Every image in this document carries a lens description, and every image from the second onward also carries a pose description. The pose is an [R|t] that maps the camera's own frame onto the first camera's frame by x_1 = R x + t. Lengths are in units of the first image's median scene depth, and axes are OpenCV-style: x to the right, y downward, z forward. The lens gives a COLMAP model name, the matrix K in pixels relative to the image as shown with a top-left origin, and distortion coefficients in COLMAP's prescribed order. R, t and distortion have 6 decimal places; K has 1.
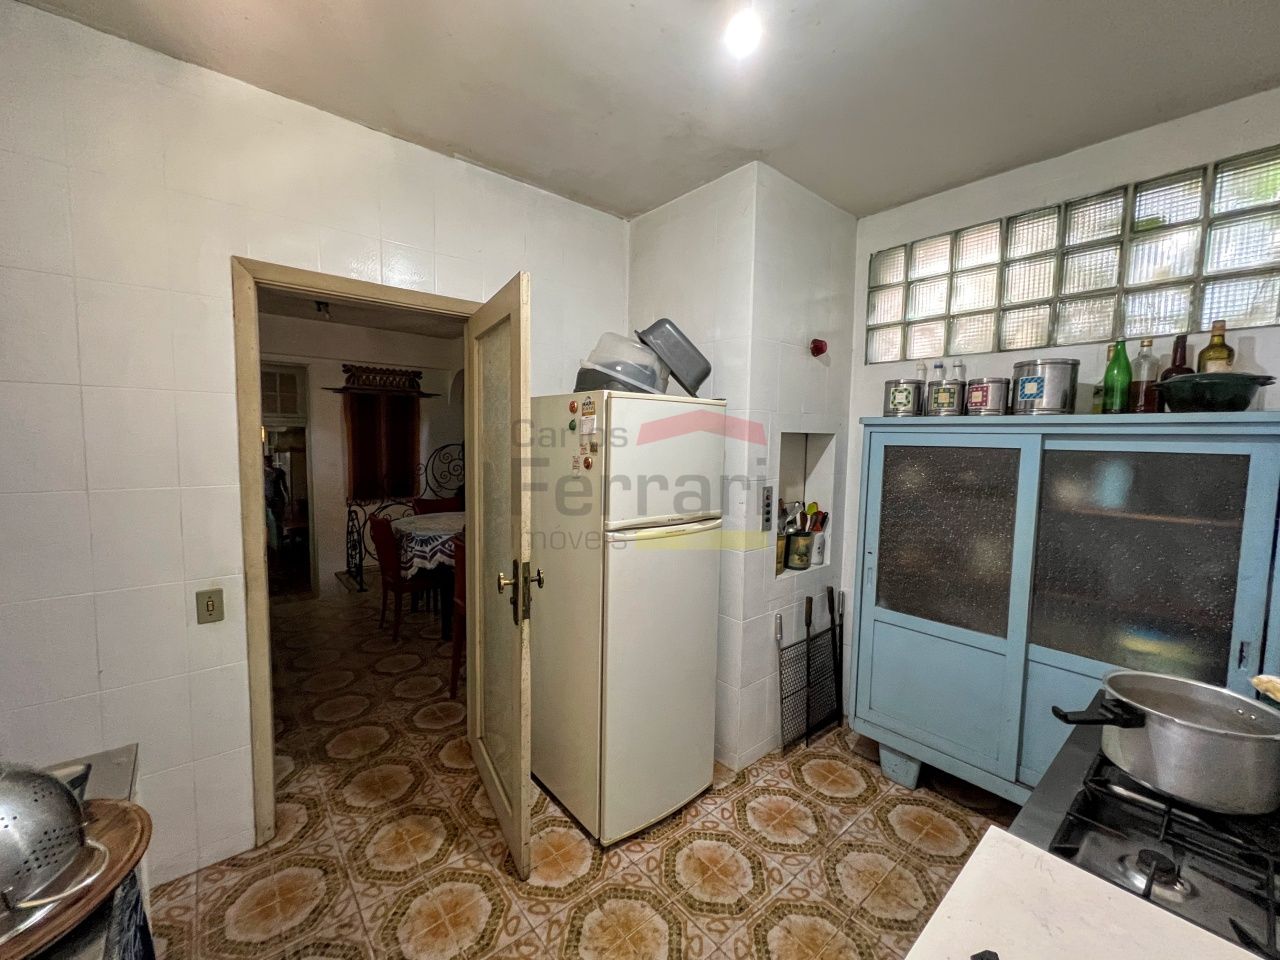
lens RADIAL K [[519.7, 0, 641.7], [0, 519.7, 481.2], [0, 0, 1]] dist [0.000361, 0.000054]
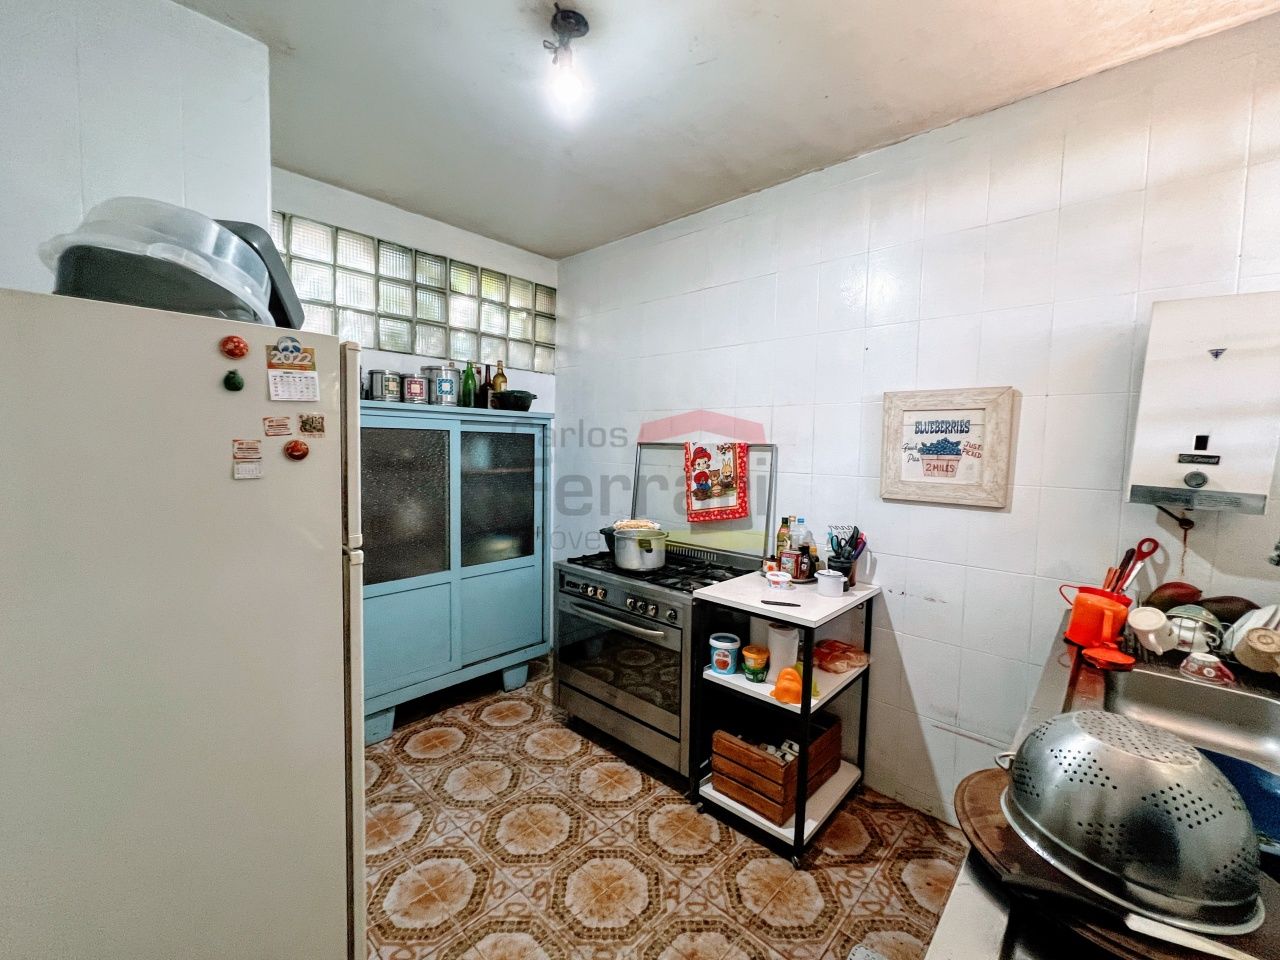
lens RADIAL K [[519.7, 0, 642.2], [0, 519.7, 476.1], [0, 0, 1]] dist [0.000361, 0.000054]
pose [[-0.105067, -0.081857, 0.991090, -0.746011], [0.061426, 0.994169, 0.088623, -0.034193], [-0.992566, 0.070191, -0.099427, 0.672549]]
